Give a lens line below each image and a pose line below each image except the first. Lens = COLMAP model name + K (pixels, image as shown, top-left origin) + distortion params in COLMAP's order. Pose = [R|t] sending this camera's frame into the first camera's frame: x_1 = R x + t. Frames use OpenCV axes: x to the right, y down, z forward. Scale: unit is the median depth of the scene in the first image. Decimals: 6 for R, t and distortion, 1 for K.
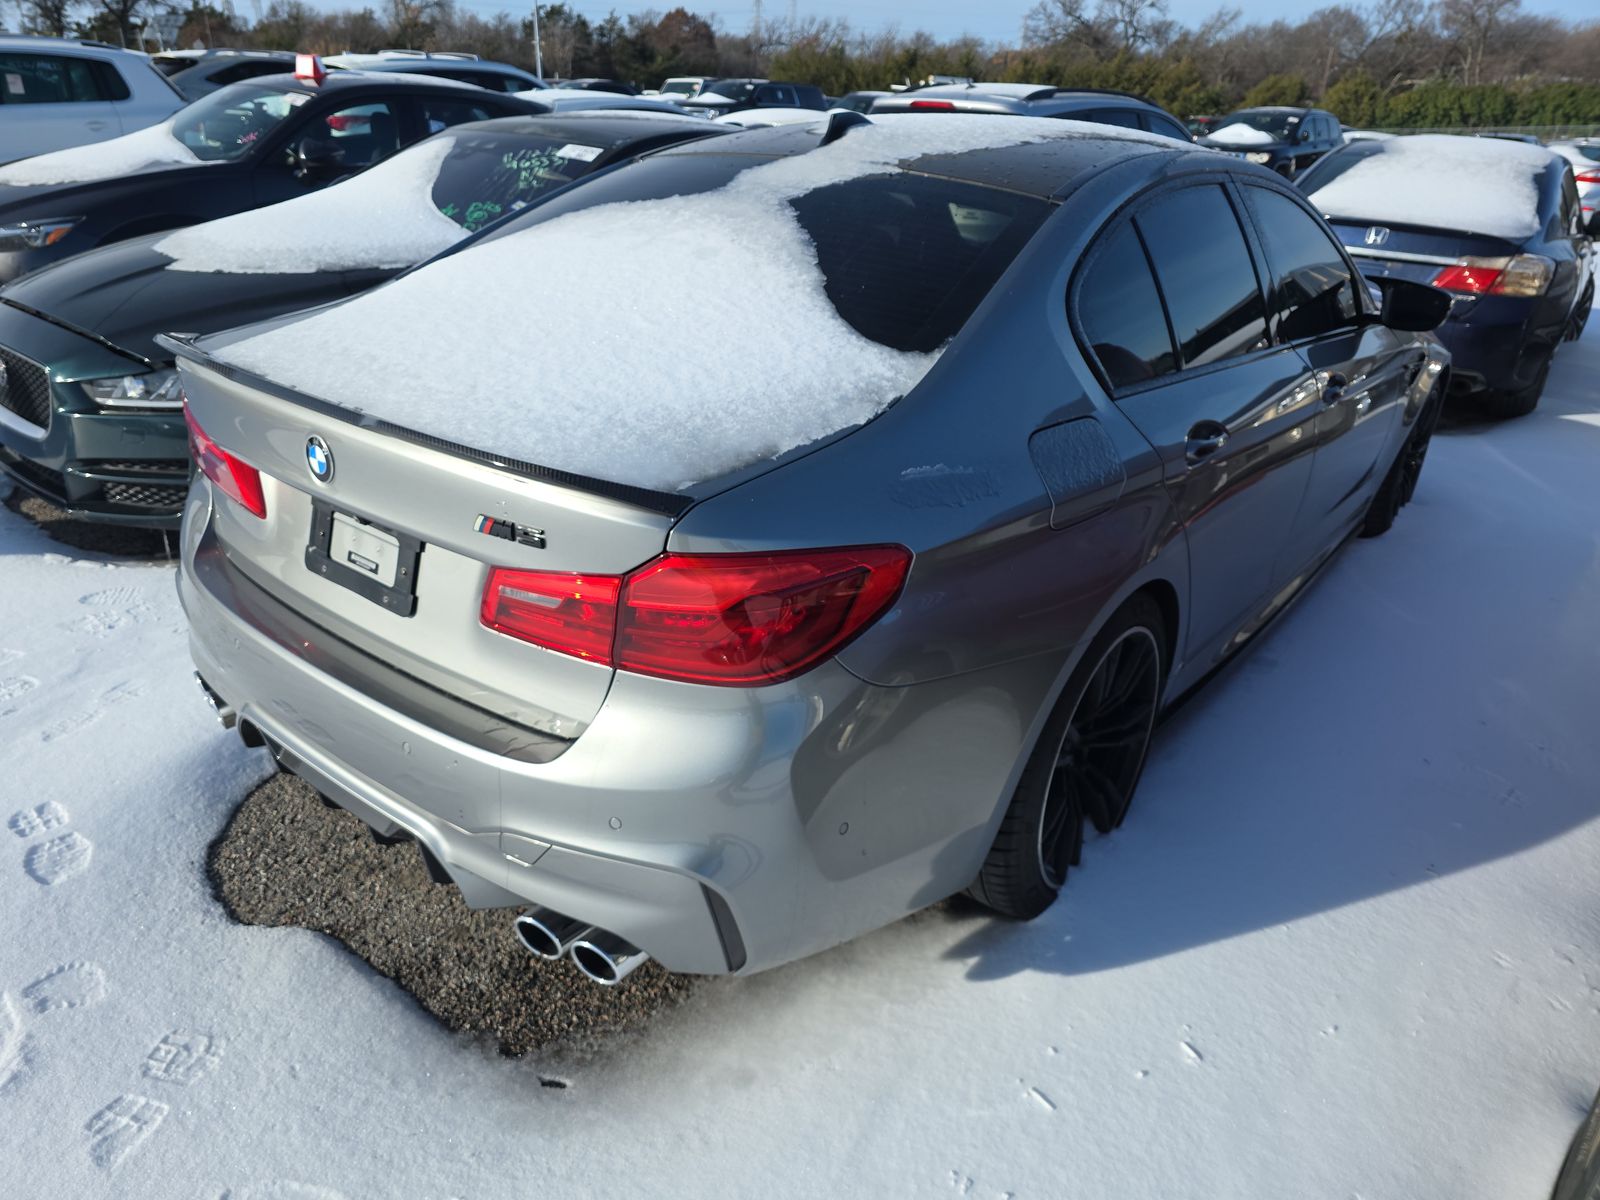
lens RADIAL K [[1078.0, 0, 766.0], [0, 1078.0, 599.5], [0, 0, 1]] dist [0.039163, -0.033807]
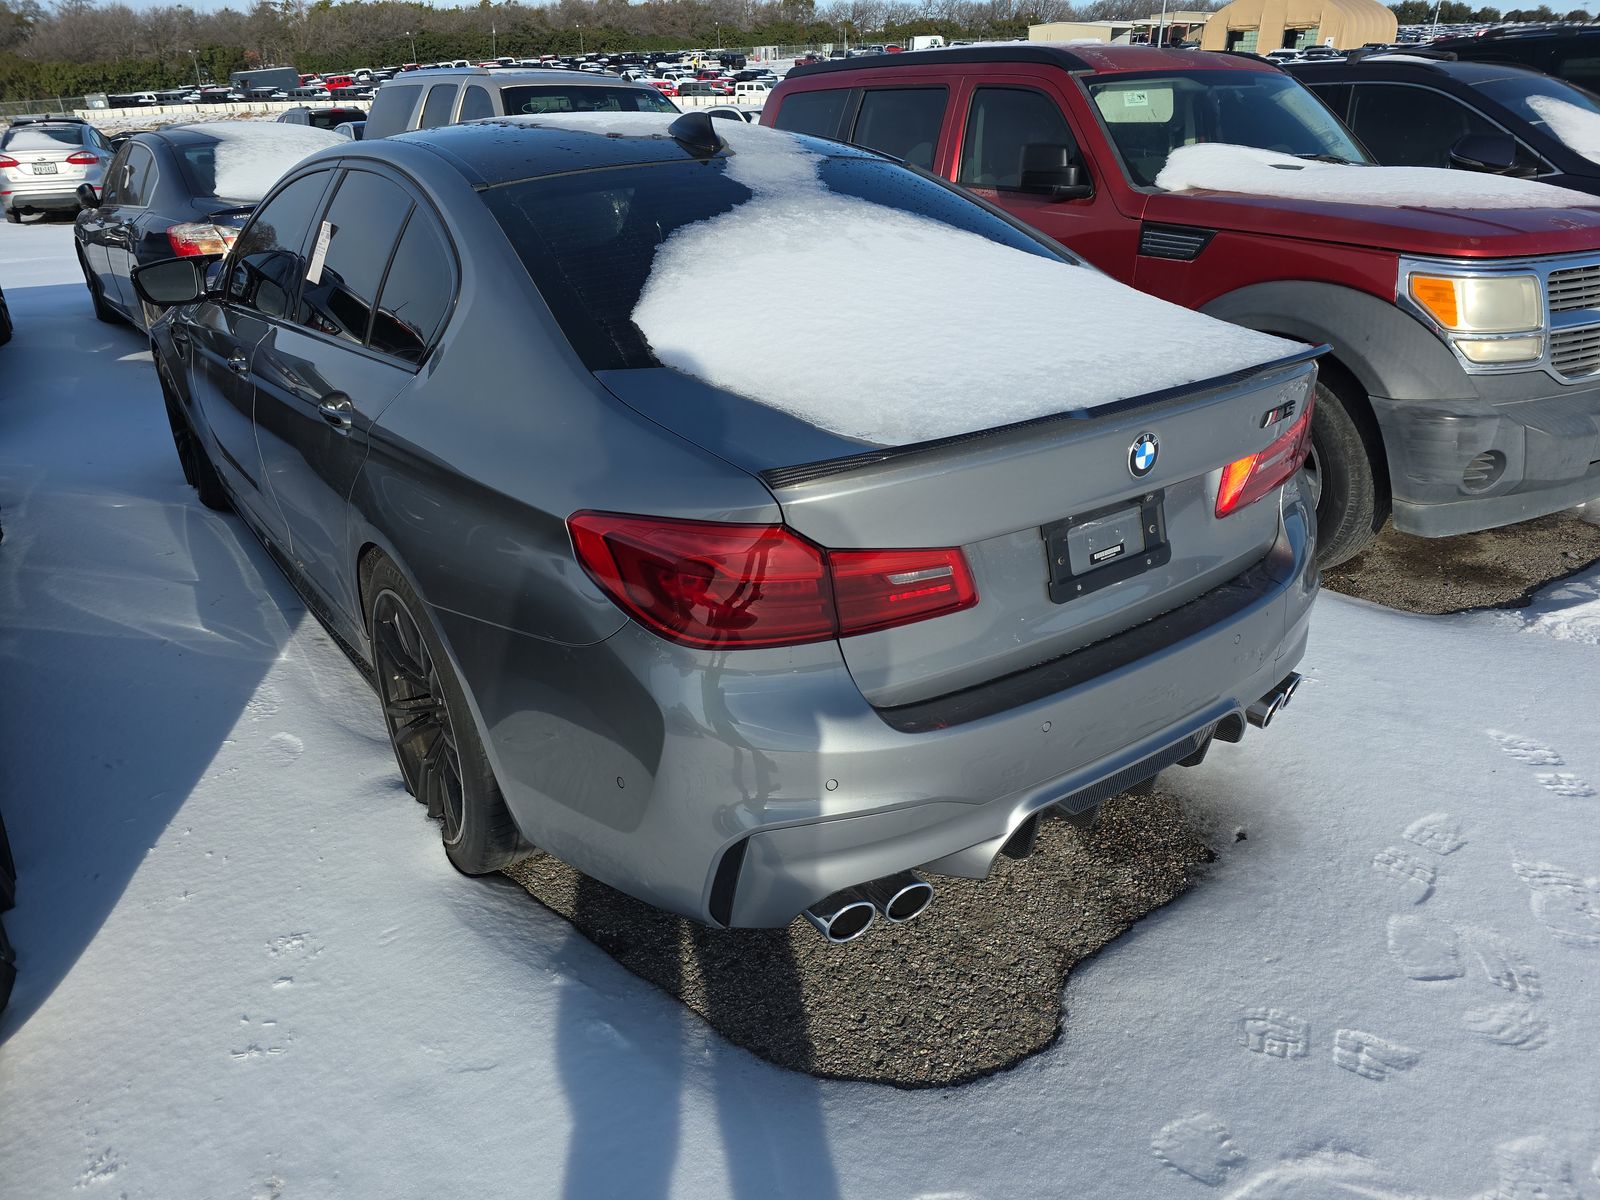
lens RADIAL K [[1071.9, 0, 800.0], [0, 1071.9, 600.0], [0, 0, 1]] dist [0.043717, -0.036192]
pose [[0.256704, -0.441173, 0.859924, -1.103973], [0.429640, 0.849083, 0.307355, -0.358326], [-0.865744, 0.290559, 0.407509, 0.695060]]
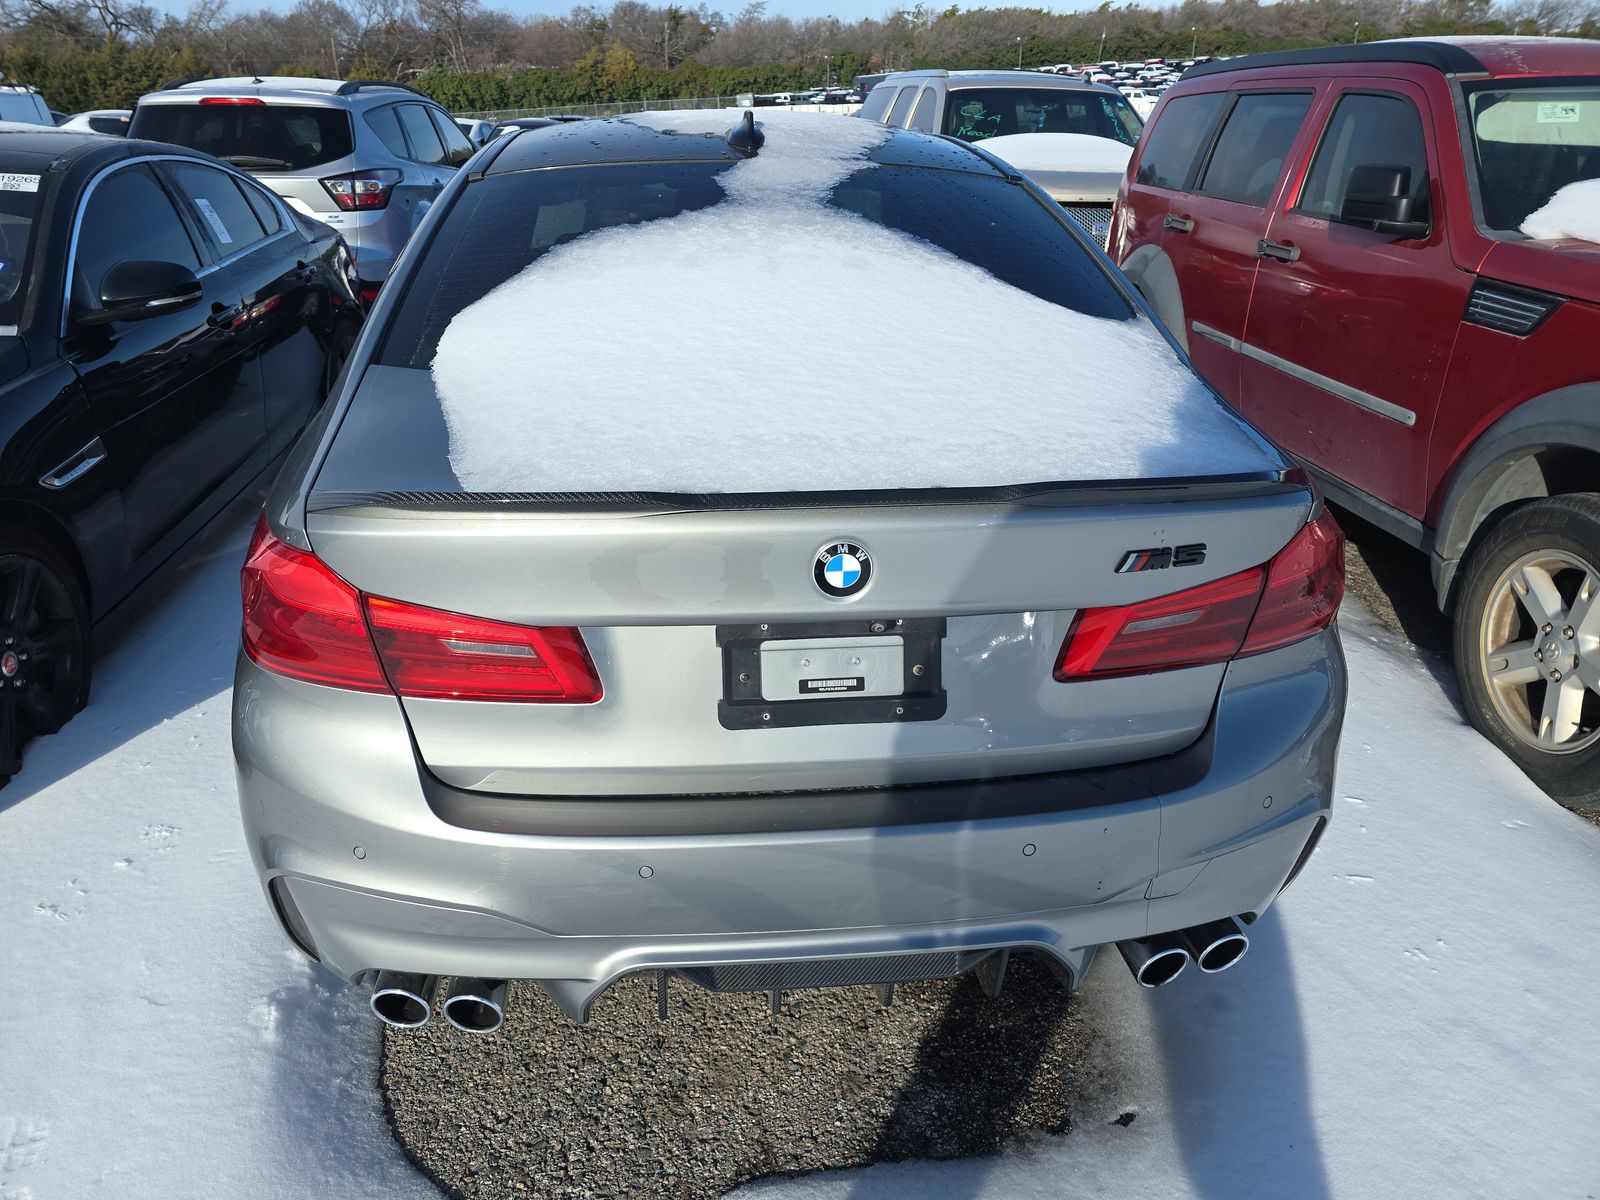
lens RADIAL K [[1078.0, 0, 766.0], [0, 1078.0, 599.5], [0, 0, 1]] dist [0.039163, -0.033807]
pose [[0.707846, -0.319018, 0.630224, -0.726103], [0.314278, 0.941266, 0.123480, -0.169413], [-0.632601, 0.110661, 0.766531, 0.338727]]
